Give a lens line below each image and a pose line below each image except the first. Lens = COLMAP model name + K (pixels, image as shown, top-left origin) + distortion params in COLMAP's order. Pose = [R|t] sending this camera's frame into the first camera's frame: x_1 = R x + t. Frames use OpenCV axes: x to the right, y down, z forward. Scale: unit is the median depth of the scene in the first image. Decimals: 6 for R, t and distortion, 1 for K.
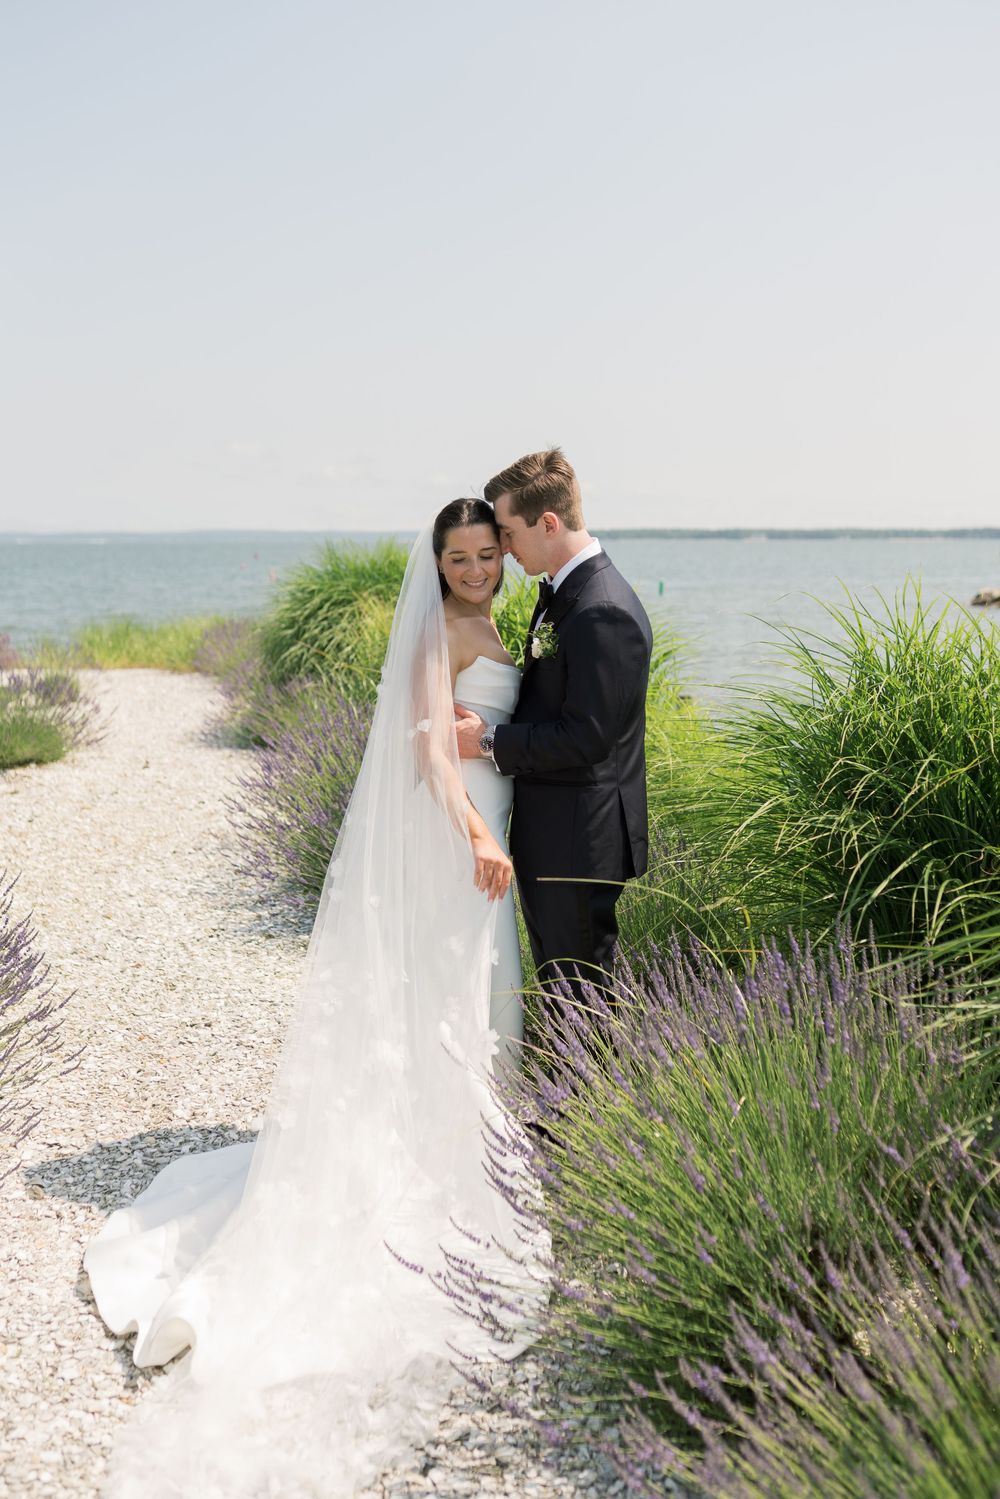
lens RADIAL K [[1518.8, 0, 526.2], [0, 1518.8, 742.4], [0, 0, 1]] dist [0.008294, -0.009823]
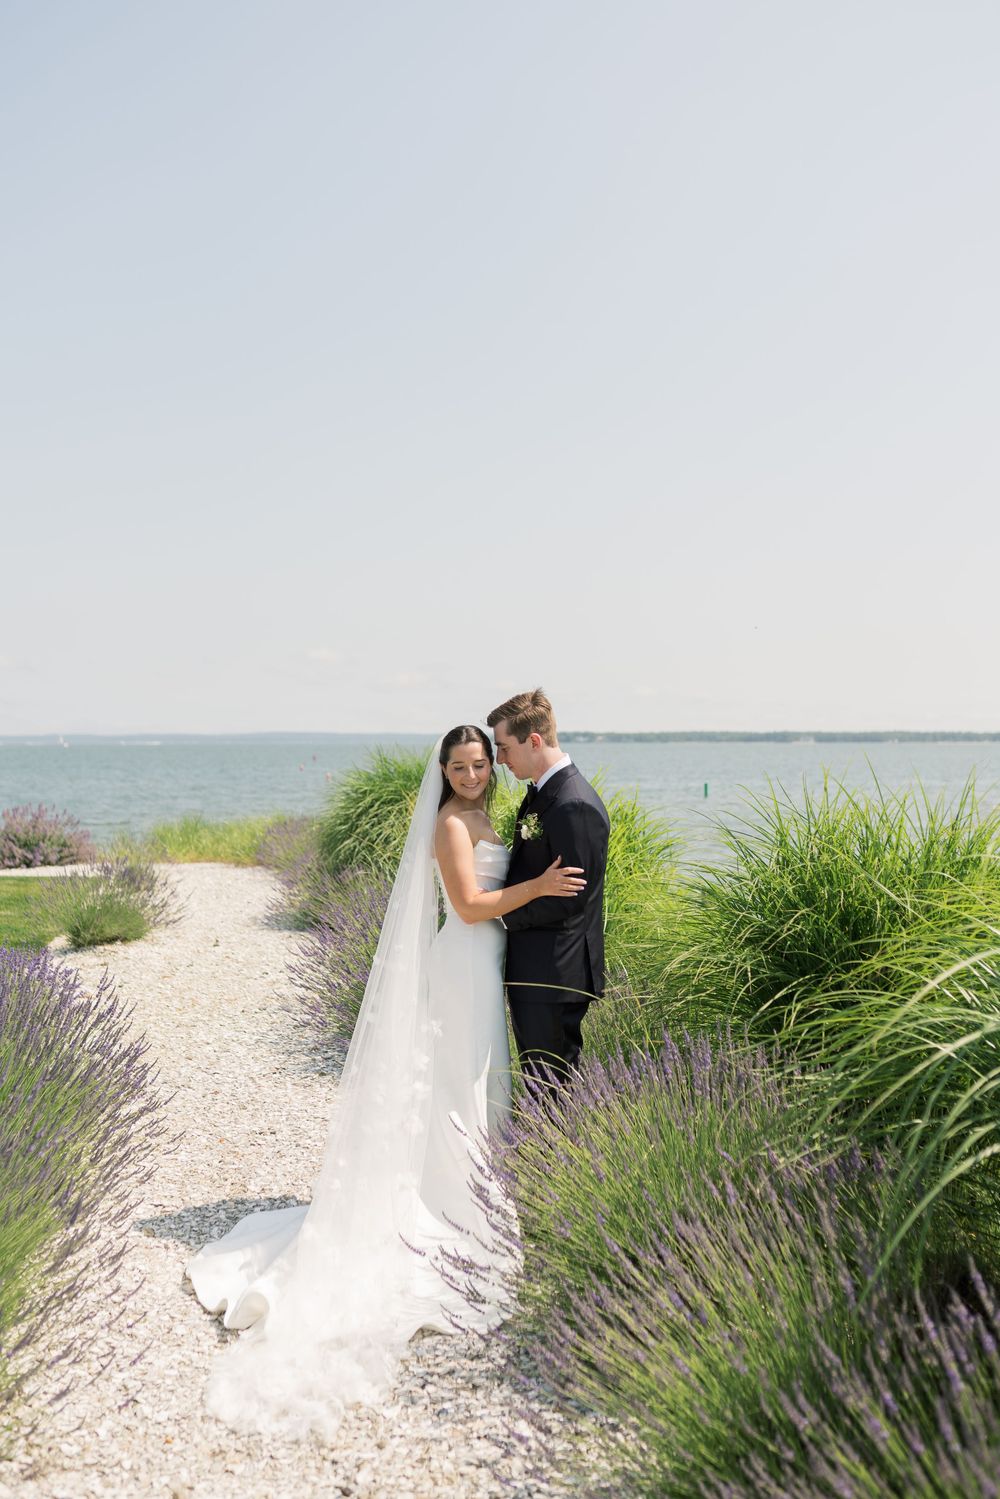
lens RADIAL K [[1518.8, 0, 526.2], [0, 1518.8, 742.4], [0, 0, 1]] dist [0.008294, -0.009823]
pose [[0.999375, 0.000343, -0.035350, 0.047887], [-0.004997, 0.991284, -0.131649, 0.031023], [0.034997, 0.131743, 0.990666, -0.301794]]
